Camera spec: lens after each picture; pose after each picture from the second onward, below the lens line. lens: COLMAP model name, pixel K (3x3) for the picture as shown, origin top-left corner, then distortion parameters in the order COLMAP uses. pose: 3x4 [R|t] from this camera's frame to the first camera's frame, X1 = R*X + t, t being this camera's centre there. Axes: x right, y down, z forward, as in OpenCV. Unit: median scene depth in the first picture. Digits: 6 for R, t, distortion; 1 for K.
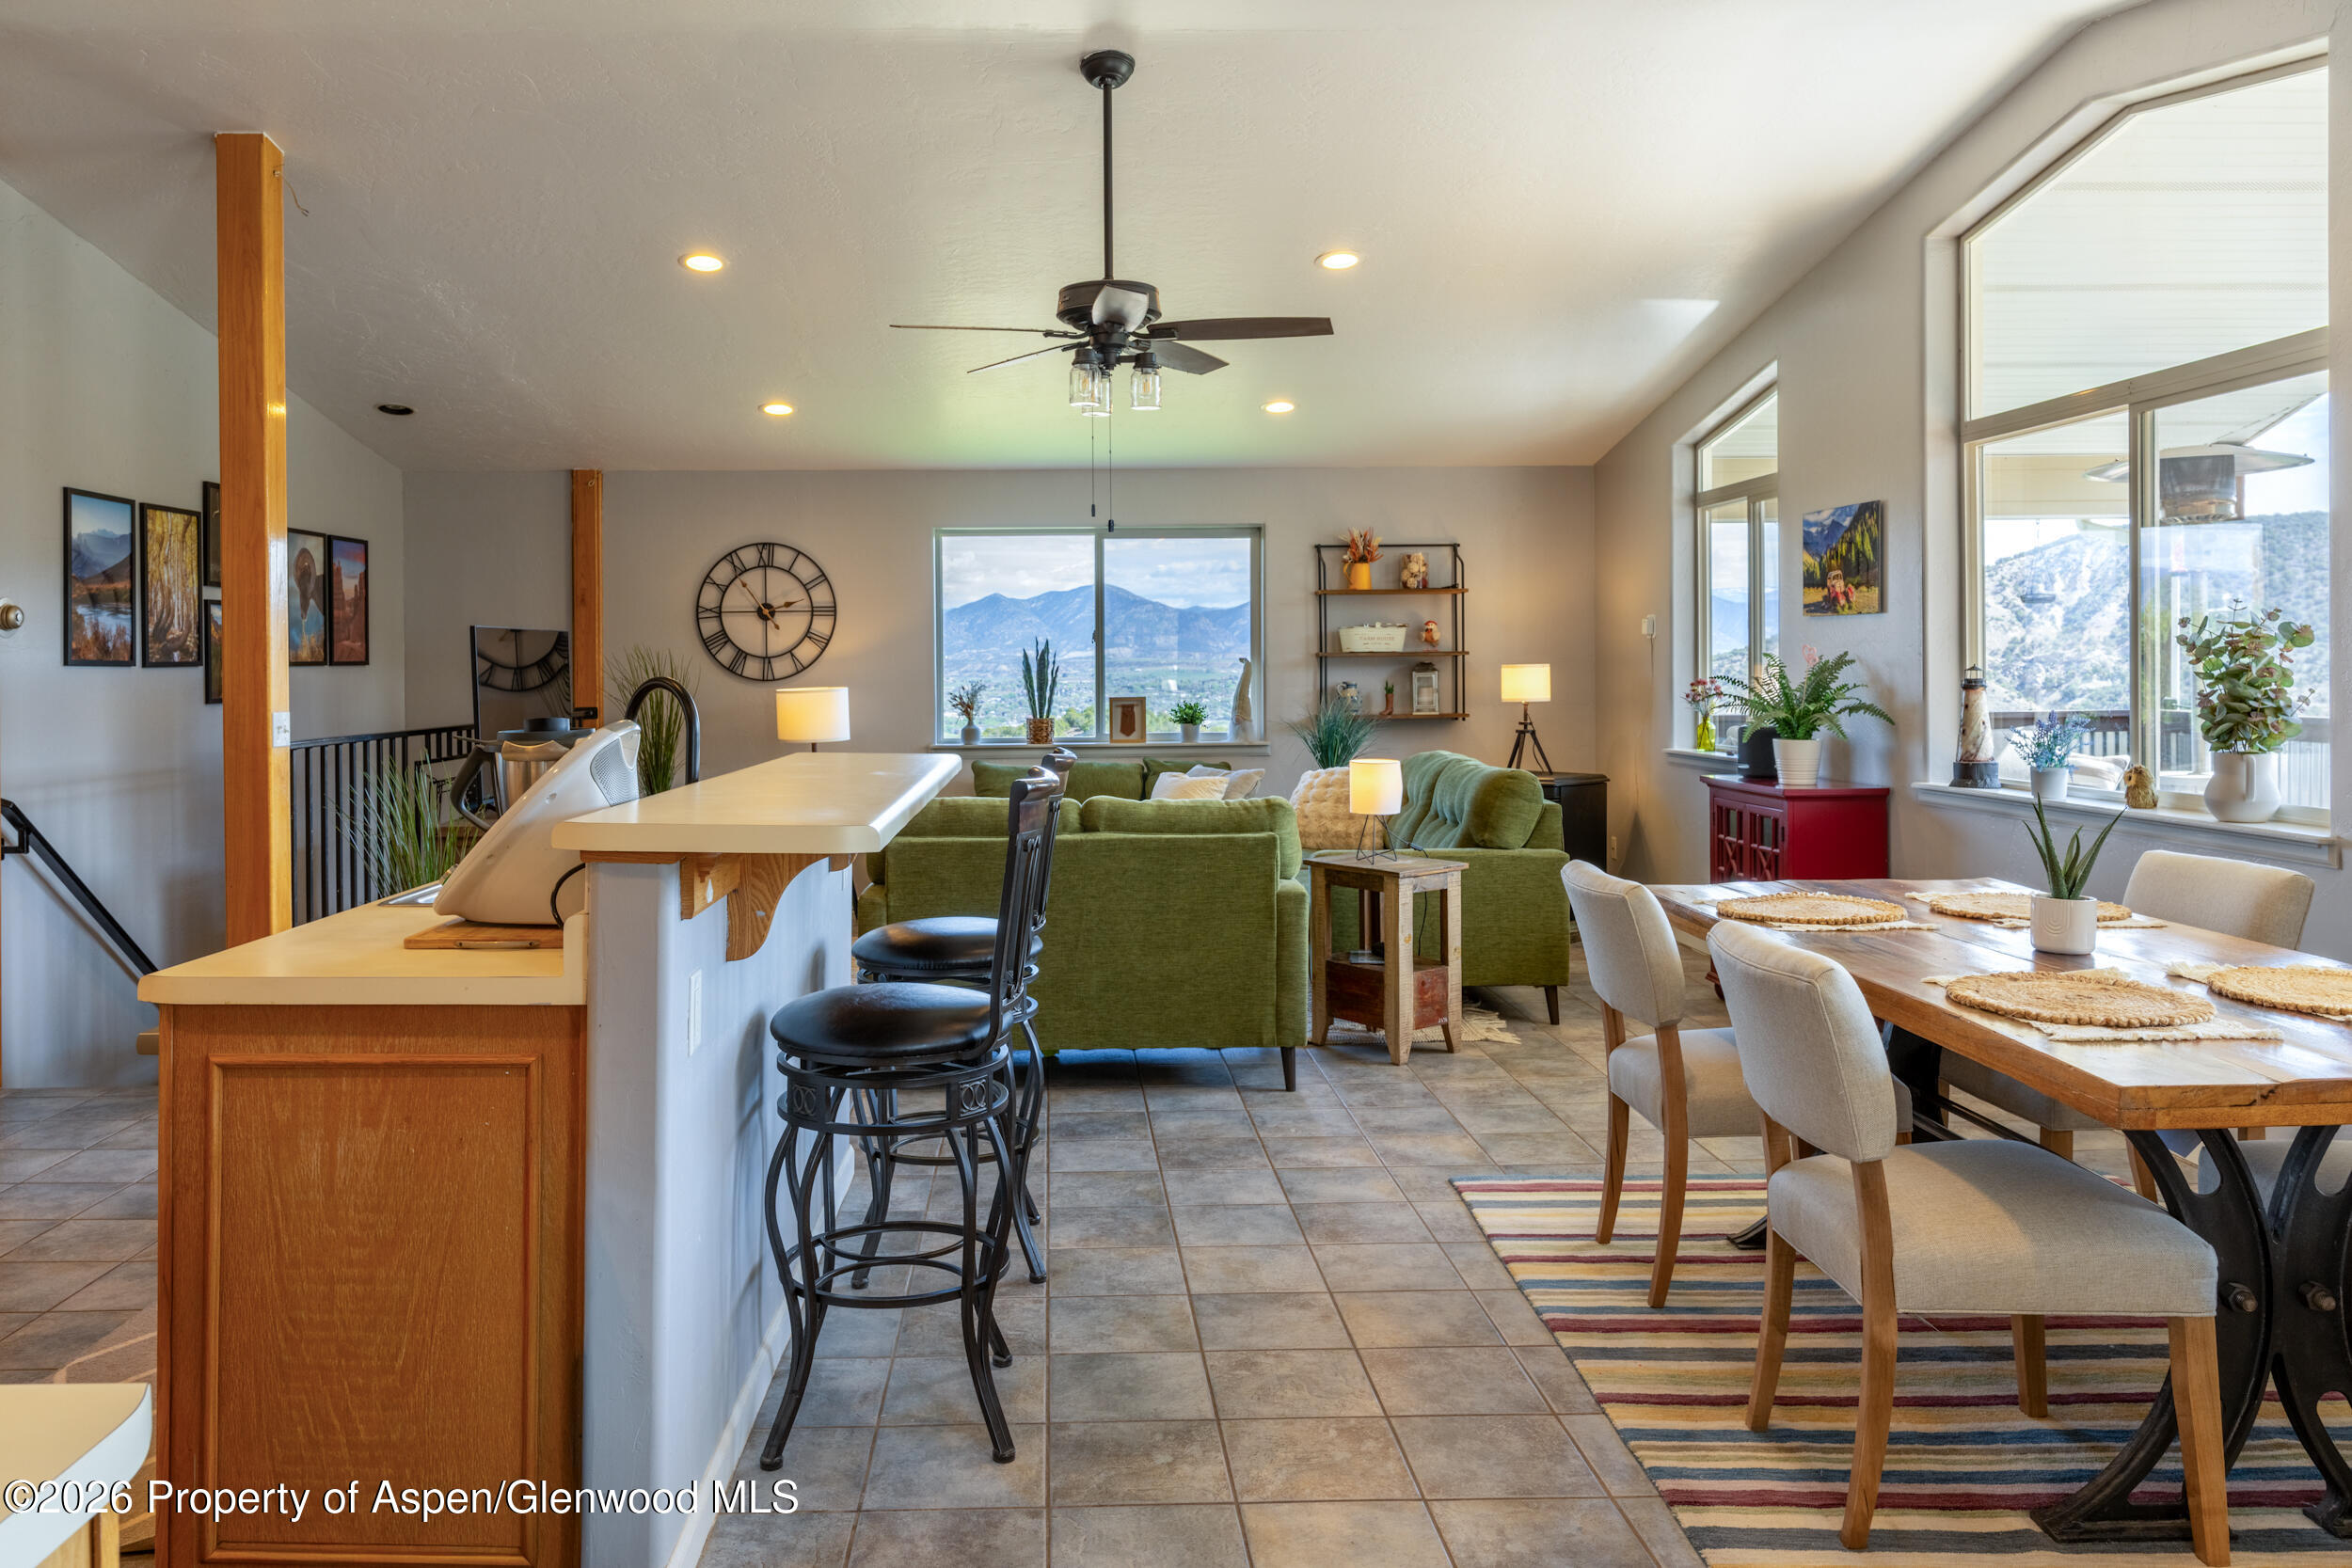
lens RADIAL K [[1749.0, 0, 1074.6], [0, 1749.0, 671.5], [0, 0, 1]] dist [-0.001614, -0.000959]
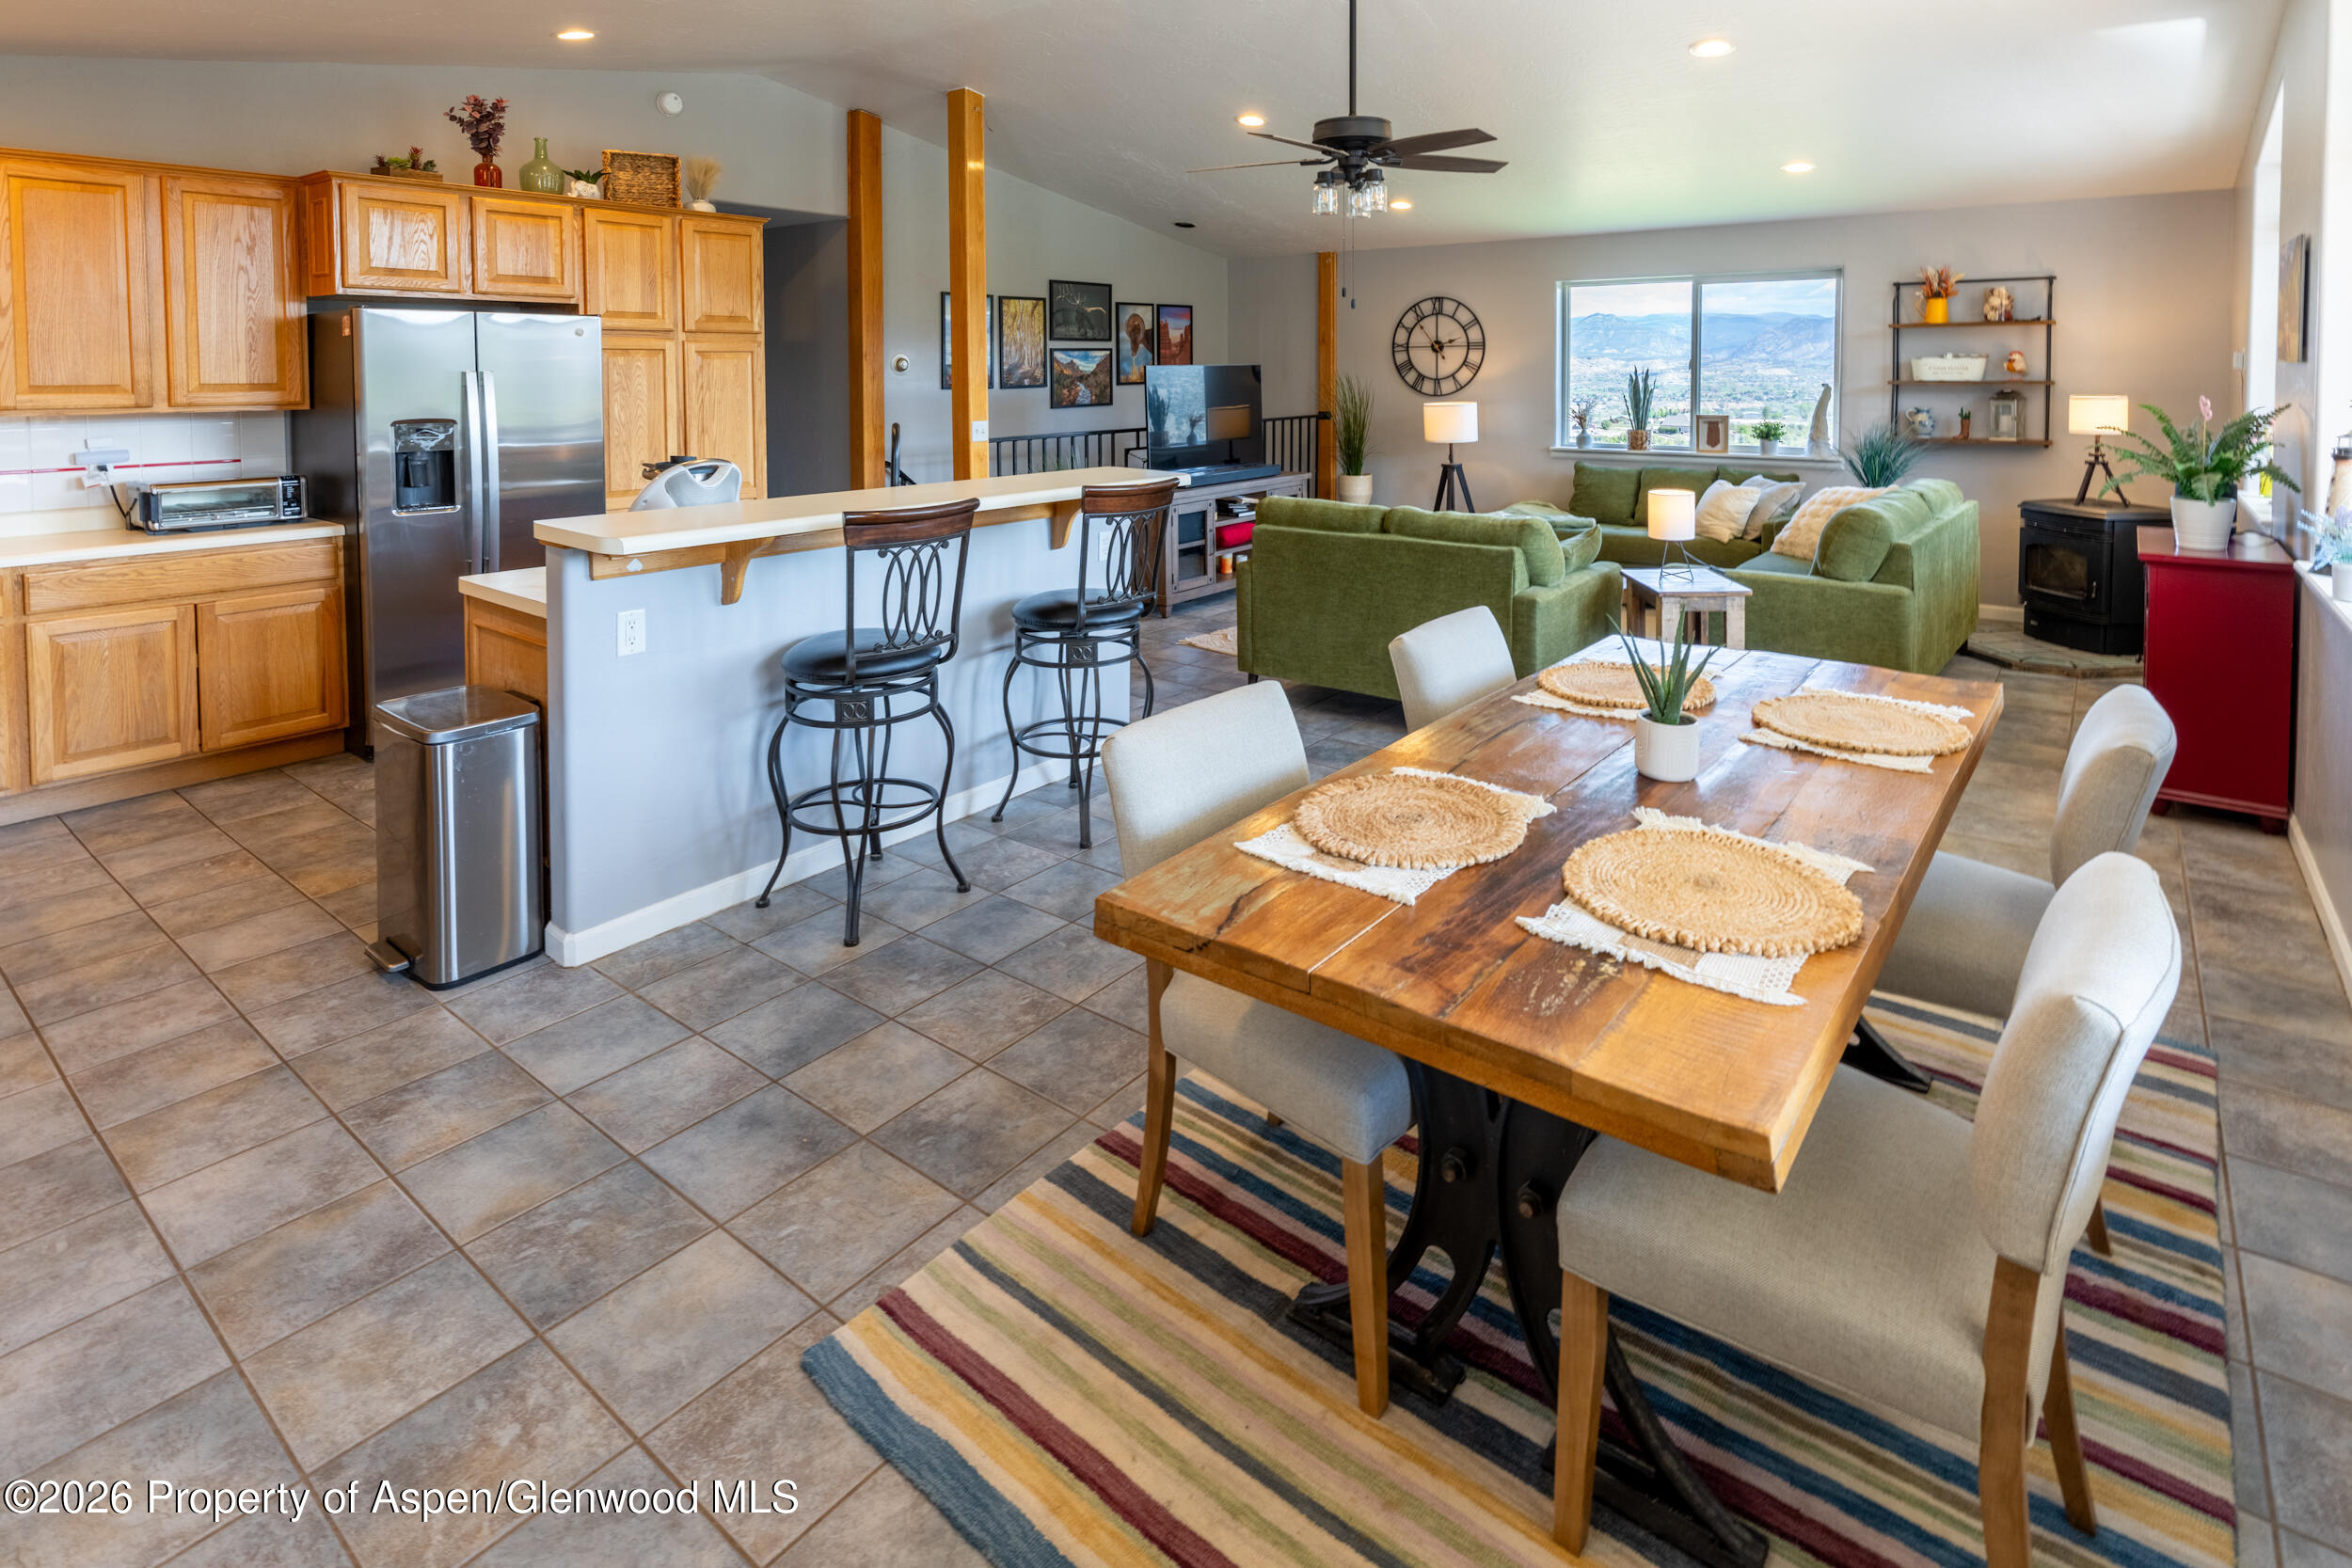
lens RADIAL K [[1207.9, 0, 1158.4], [0, 1207.9, 415.2], [0, 0, 1]] dist [-0.003215, -0.001212]
pose [[0.769892, 0.030051, -0.637467, 0.269500], [-0.001663, 0.998982, 0.045084, -0.022467], [0.638172, -0.033649, 0.769158, 0.112440]]
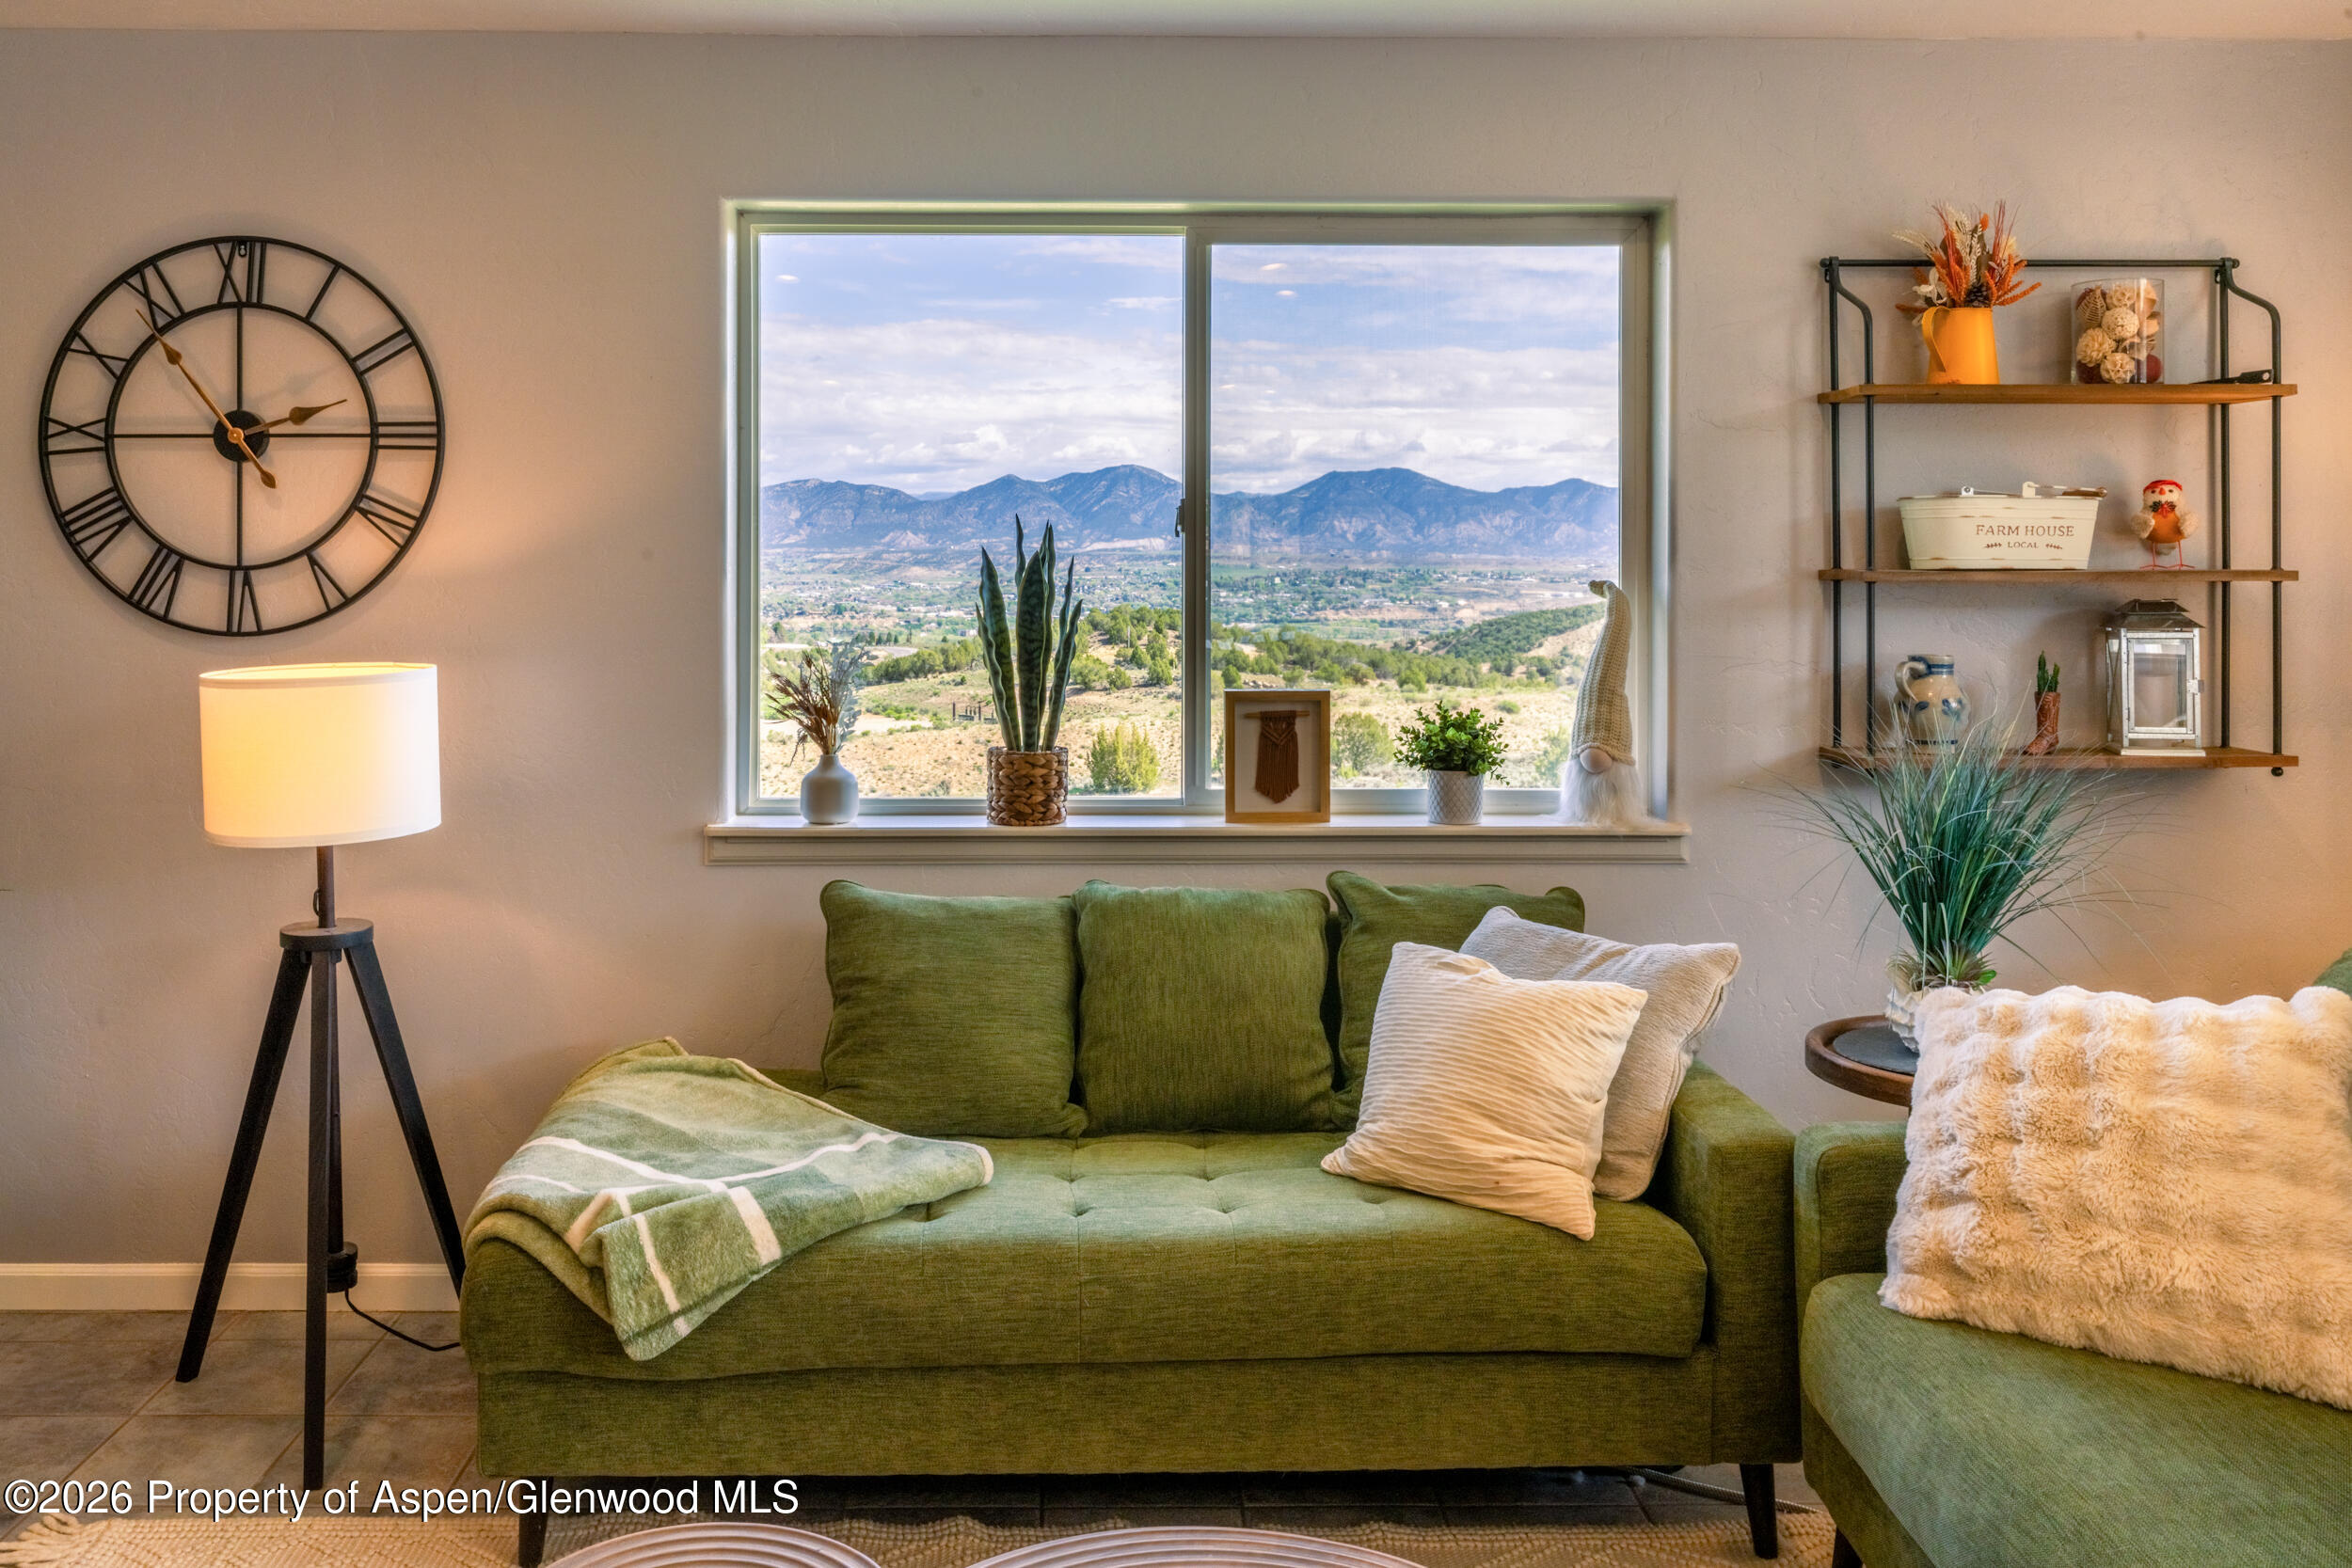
lens RADIAL K [[1968.7, 0, 1085.5], [0, 1968.7, 552.2], [0, 0, 1]] dist [-0.001041, 0.001115]
pose [[0.999930, 0.009637, -0.006839, -0.005715], [-0.009680, 0.999933, -0.006296, -0.010228], [0.006778, 0.006362, 0.999957, 0.610272]]
